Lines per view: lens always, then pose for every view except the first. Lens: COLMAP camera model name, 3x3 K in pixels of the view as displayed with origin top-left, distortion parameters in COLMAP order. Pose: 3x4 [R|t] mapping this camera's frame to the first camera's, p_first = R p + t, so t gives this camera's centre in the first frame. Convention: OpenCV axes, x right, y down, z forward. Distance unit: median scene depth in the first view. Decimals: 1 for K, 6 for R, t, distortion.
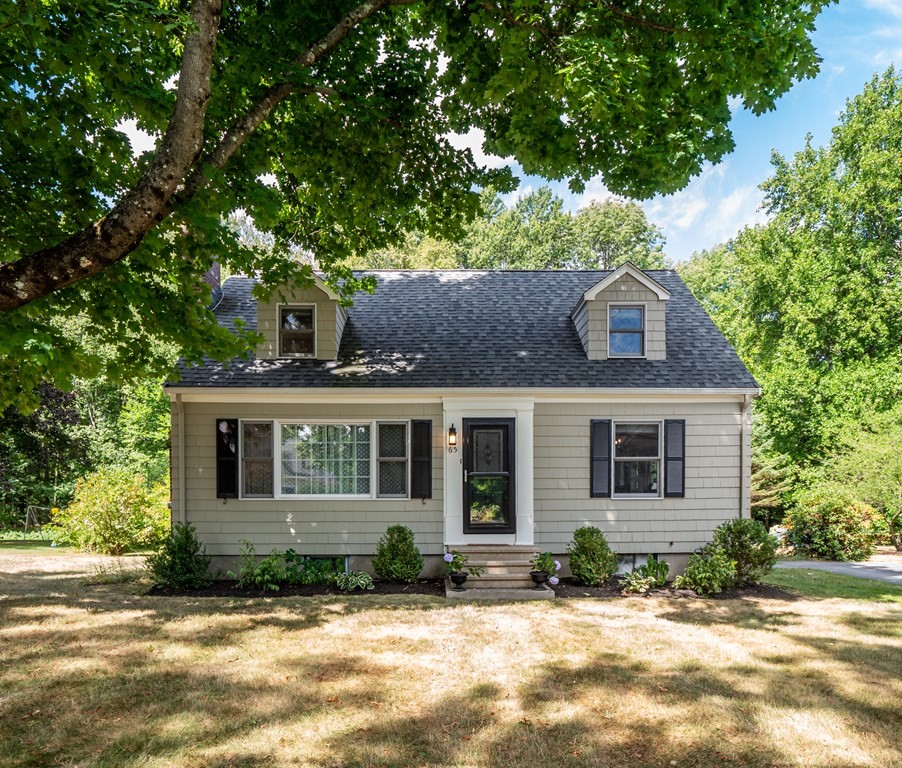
lens RADIAL K [[615.3, 0, 451.2], [0, 615.3, 387.1], [0, 0, 1]] dist [-0.007372, -0.000827]
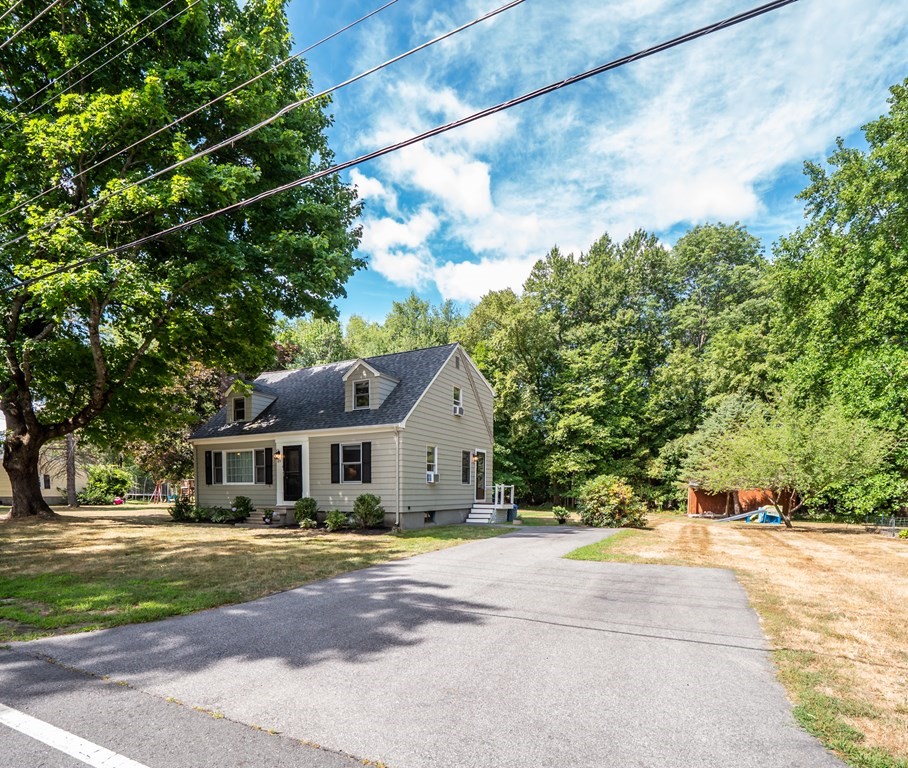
lens RADIAL K [[481.6, 0, 453.3], [0, 481.6, 381.1], [0, 0, 1]] dist [0.000870, 0.000085]
pose [[0.876249, -0.106930, -0.469844, 1.337745], [0.090475, 0.994235, -0.057539, -0.024109], [0.473288, 0.007910, 0.880872, -0.190900]]
